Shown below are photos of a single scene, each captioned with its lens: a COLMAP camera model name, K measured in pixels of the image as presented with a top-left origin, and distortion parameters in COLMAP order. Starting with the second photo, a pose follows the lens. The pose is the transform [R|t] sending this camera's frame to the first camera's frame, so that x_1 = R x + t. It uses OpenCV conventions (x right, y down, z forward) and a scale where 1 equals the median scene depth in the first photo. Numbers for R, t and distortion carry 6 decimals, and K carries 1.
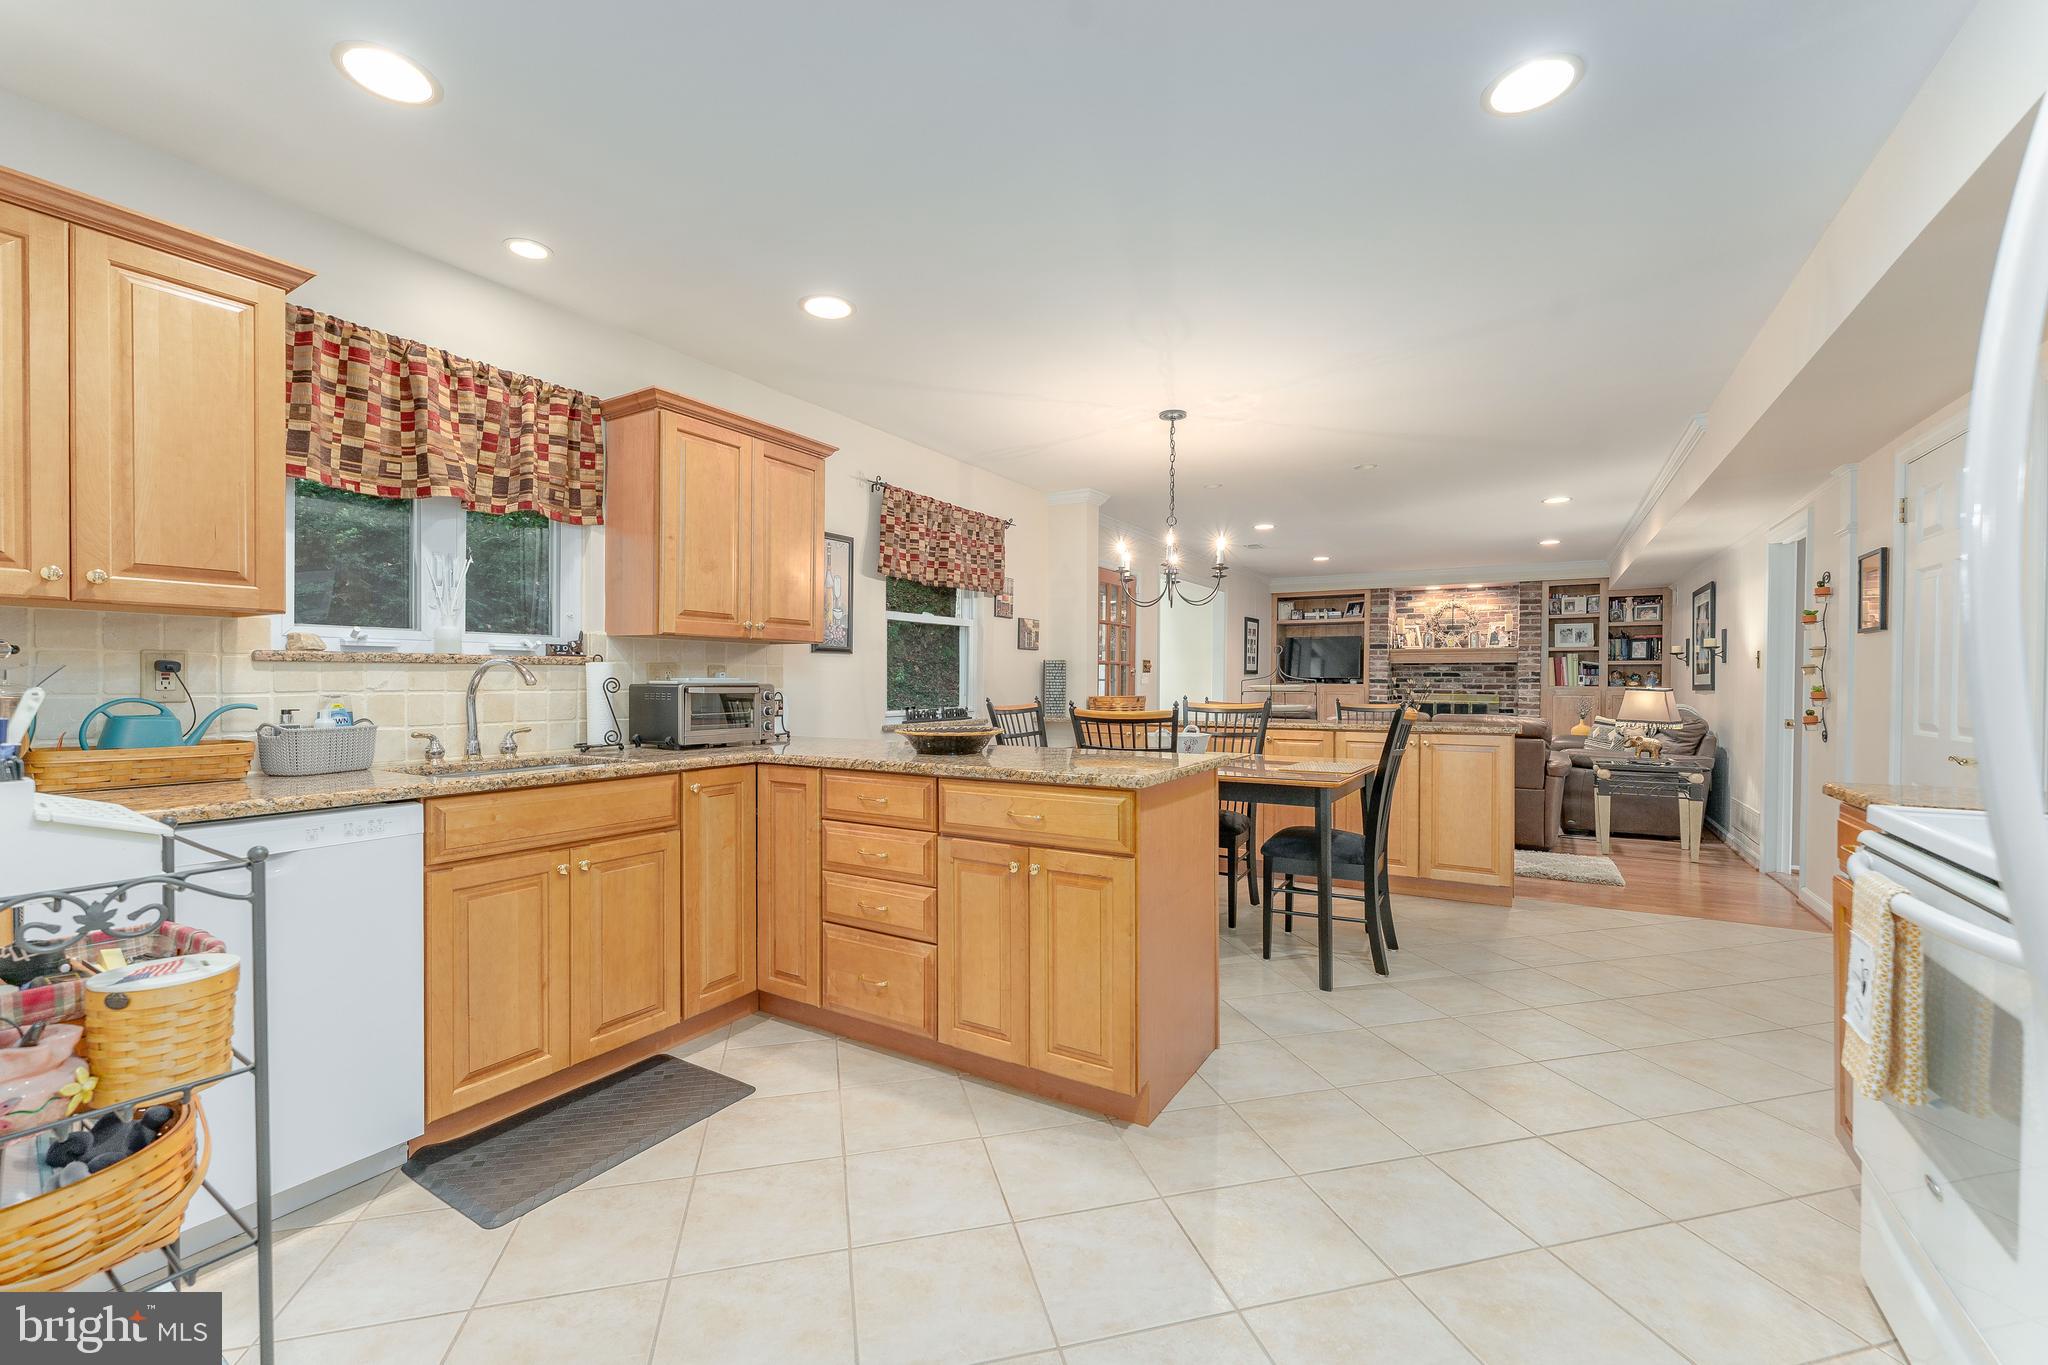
lens RADIAL K [[827.3, 0, 1028.6], [0, 827.3, 685.5], [0, 0, 1]] dist [-0.002280, 0.000063]
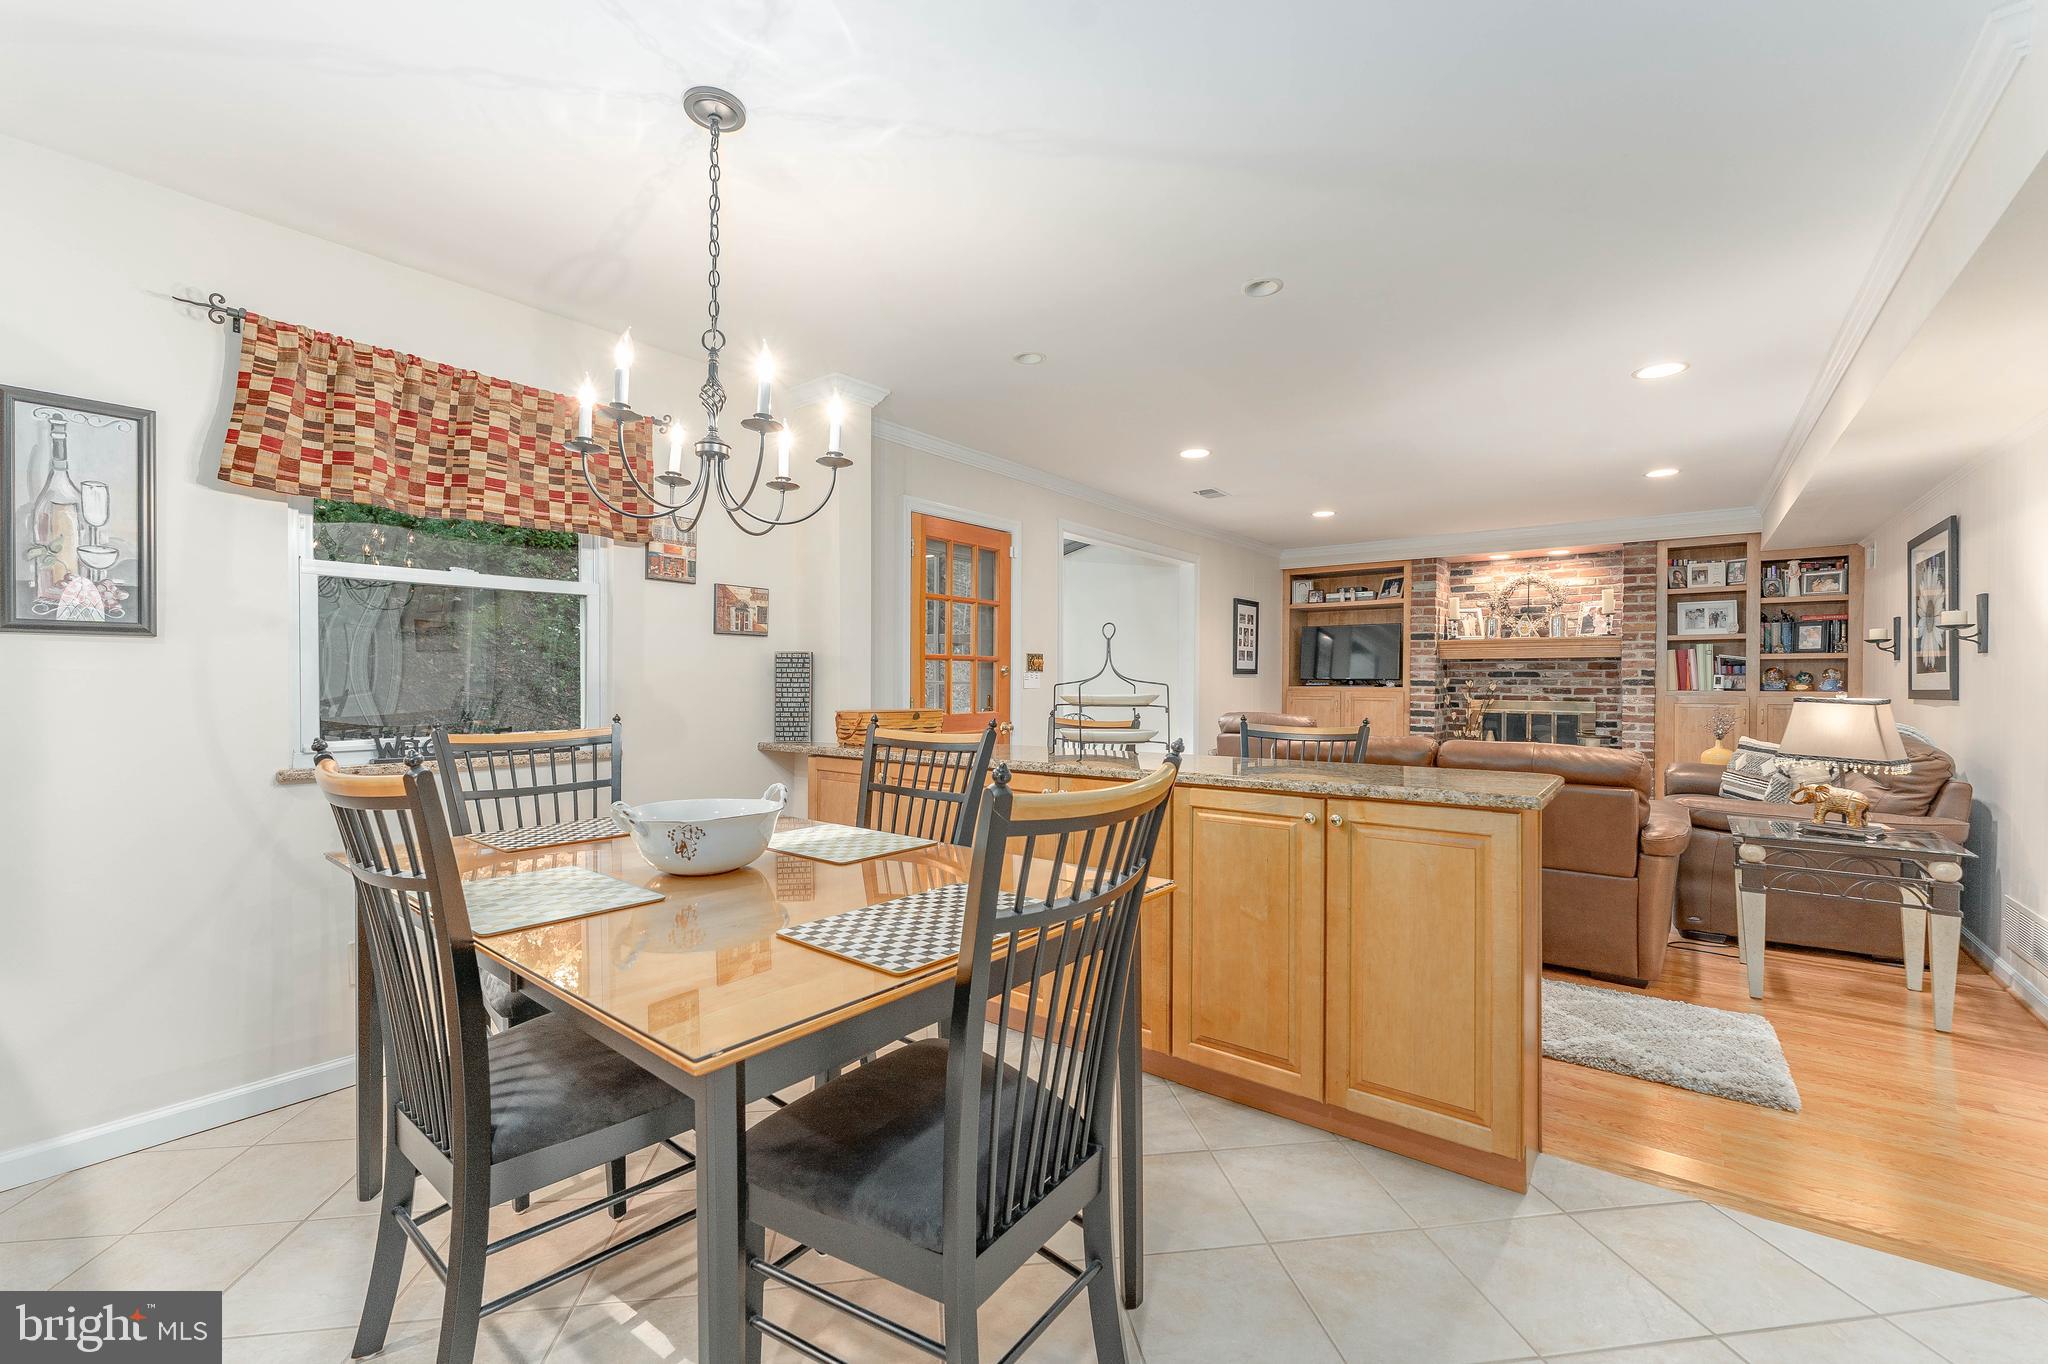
lens RADIAL K [[827.3, 0, 1026.4], [0, 827.3, 682.1], [0, 0, 1]] dist [-0.002280, 0.000063]
pose [[0.993307, -0.000849, -0.115502, 0.383524], [0.000273, 0.999987, -0.005000, -0.006937], [0.115505, 0.004935, 0.993295, 0.545325]]
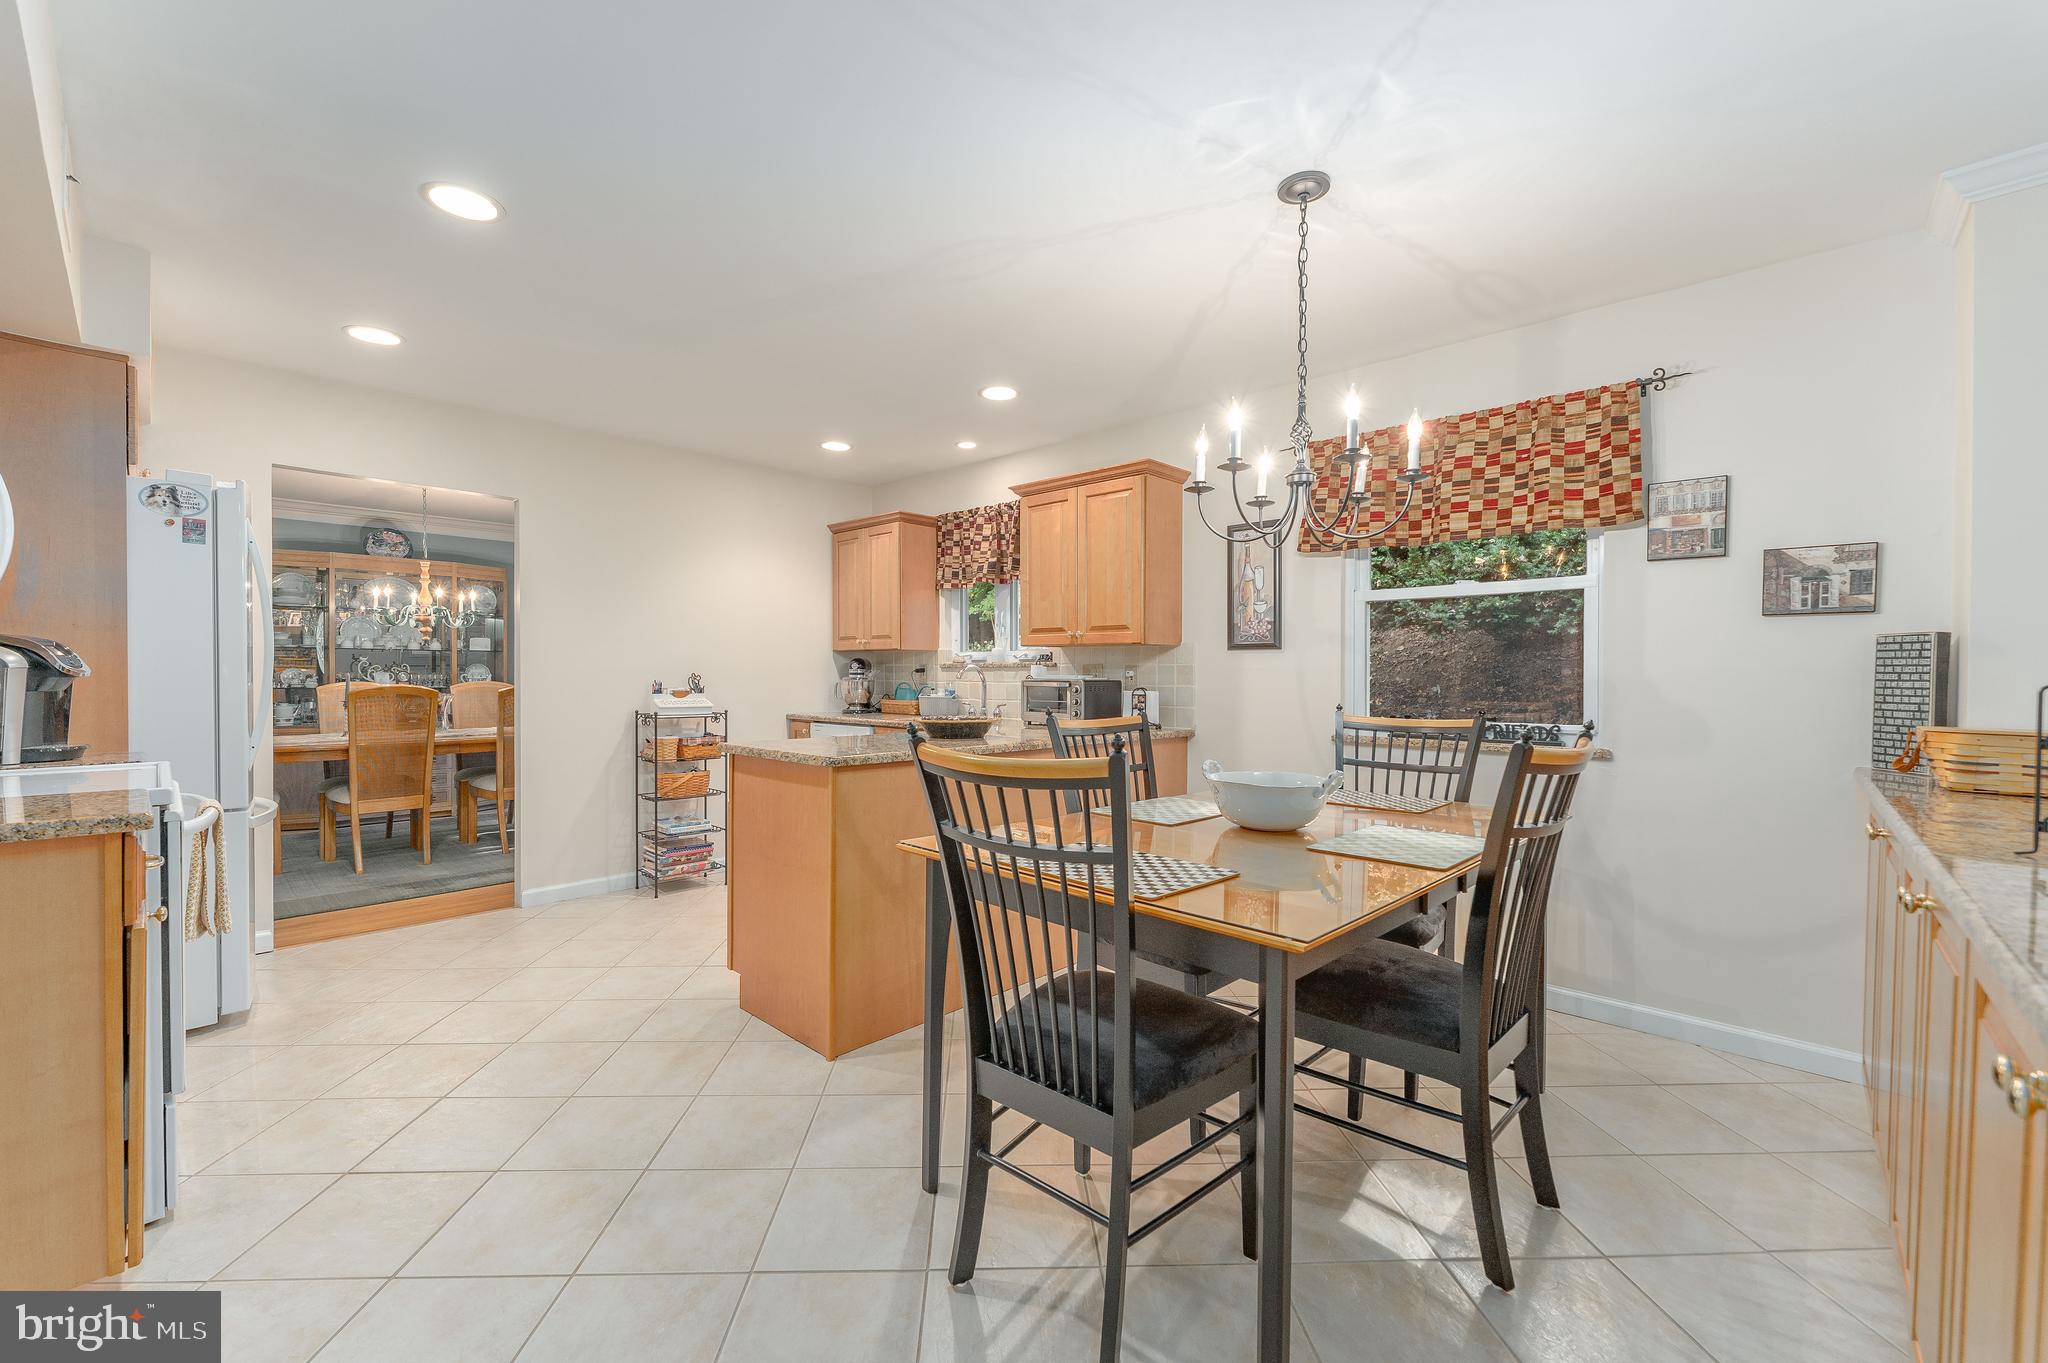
lens RADIAL K [[822.7, 0, 1014.8], [0, 822.7, 683.6], [0, 0, 1]] dist [-0.002231, 0.000595]
pose [[-0.208884, 0.010076, -0.977889, 0.710211], [-0.011094, 0.999858, 0.012672, -0.008962], [0.977878, 0.013495, -0.208742, 0.896580]]
